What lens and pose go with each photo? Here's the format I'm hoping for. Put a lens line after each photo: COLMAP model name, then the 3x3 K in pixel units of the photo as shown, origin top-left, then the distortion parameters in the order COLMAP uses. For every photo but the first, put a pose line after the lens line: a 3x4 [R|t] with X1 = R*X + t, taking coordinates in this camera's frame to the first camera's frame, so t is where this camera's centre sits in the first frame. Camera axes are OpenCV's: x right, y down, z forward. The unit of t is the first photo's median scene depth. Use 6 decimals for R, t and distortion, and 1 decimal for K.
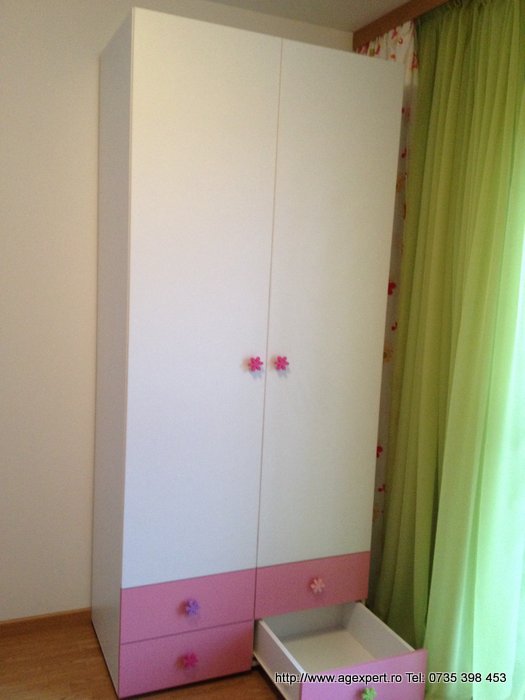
lens RADIAL K [[667.3, 0, 262.5], [0, 667.3, 349.2], [0, 0, 1]] dist [-0.013421, 0.000000]
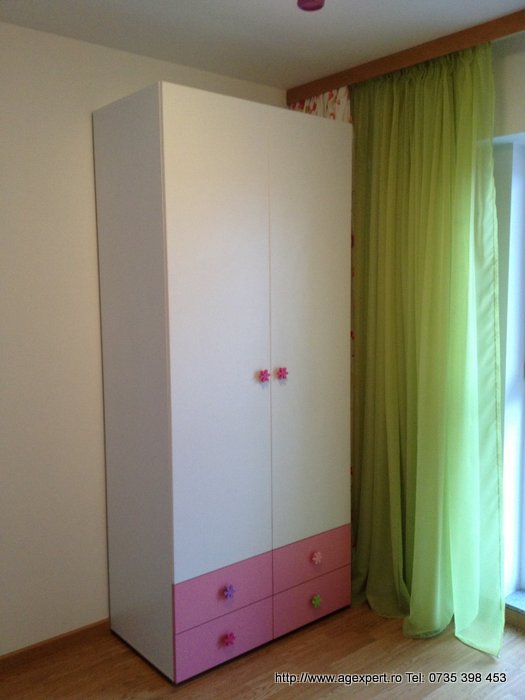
lens RADIAL K [[667.3, 0, 262.5], [0, 667.3, 351.0], [0, 0, 1]] dist [-0.013421, 0.000000]
pose [[0.959312, -0.088660, 0.268067, -0.300962], [0.094152, 0.995528, -0.007674, -0.011952], [-0.266188, 0.032601, 0.963370, -0.130656]]
